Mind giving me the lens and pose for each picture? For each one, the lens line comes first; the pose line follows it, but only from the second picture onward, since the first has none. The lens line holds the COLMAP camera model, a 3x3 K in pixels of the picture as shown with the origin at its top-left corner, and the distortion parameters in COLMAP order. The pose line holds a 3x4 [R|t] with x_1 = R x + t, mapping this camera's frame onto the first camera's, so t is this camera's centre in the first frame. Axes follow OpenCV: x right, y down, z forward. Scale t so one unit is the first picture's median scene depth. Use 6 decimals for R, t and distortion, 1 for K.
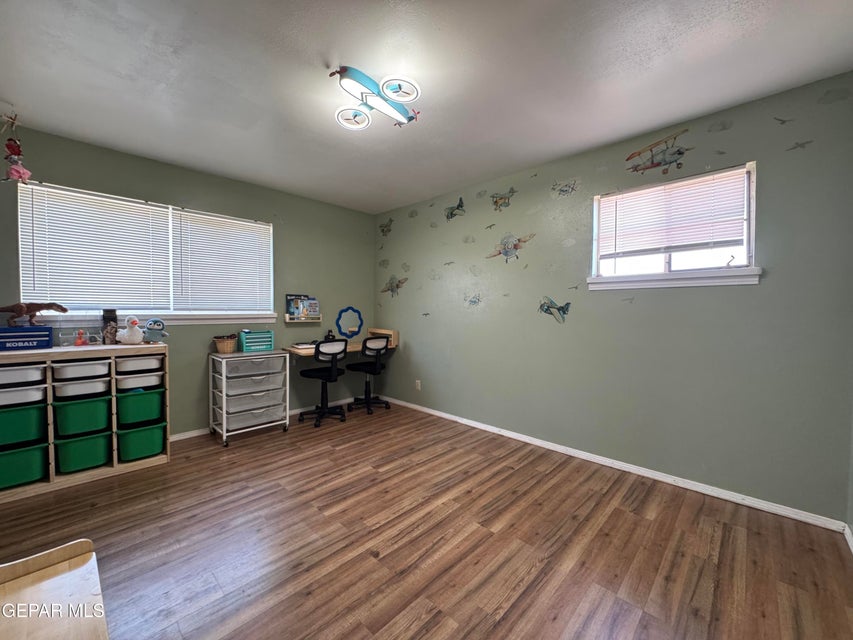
lens RADIAL K [[342.7, 0, 426.5], [0, 342.7, 320.0], [0, 0, 1]] dist [-0.002726, 0.000648]
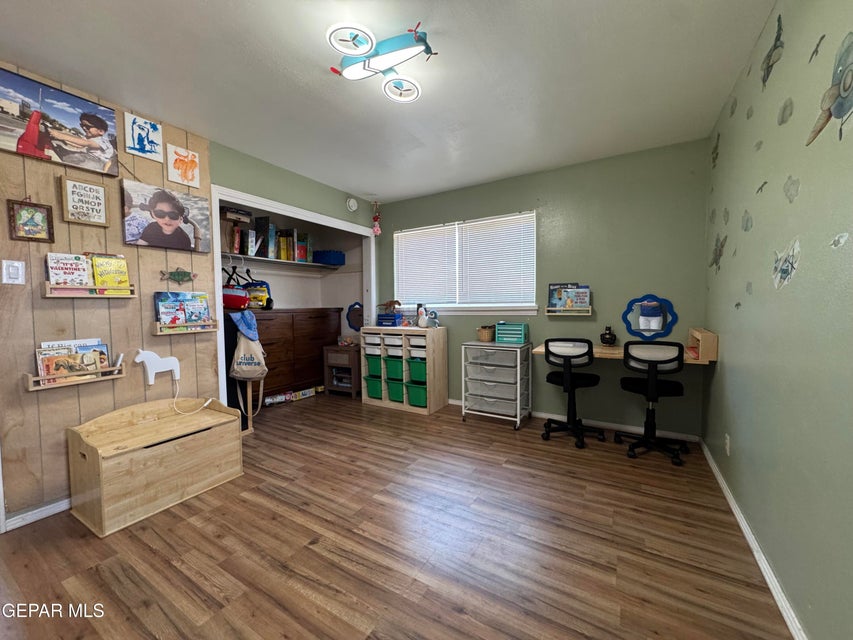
lens RADIAL K [[342.7, 0, 426.5], [0, 342.7, 320.0], [0, 0, 1]] dist [-0.002726, 0.000648]
pose [[0.216594, 0.033096, -0.975701, 0.509557], [-0.011808, 0.999441, 0.031280, -0.006260], [0.976190, 0.004746, 0.216863, 0.627672]]
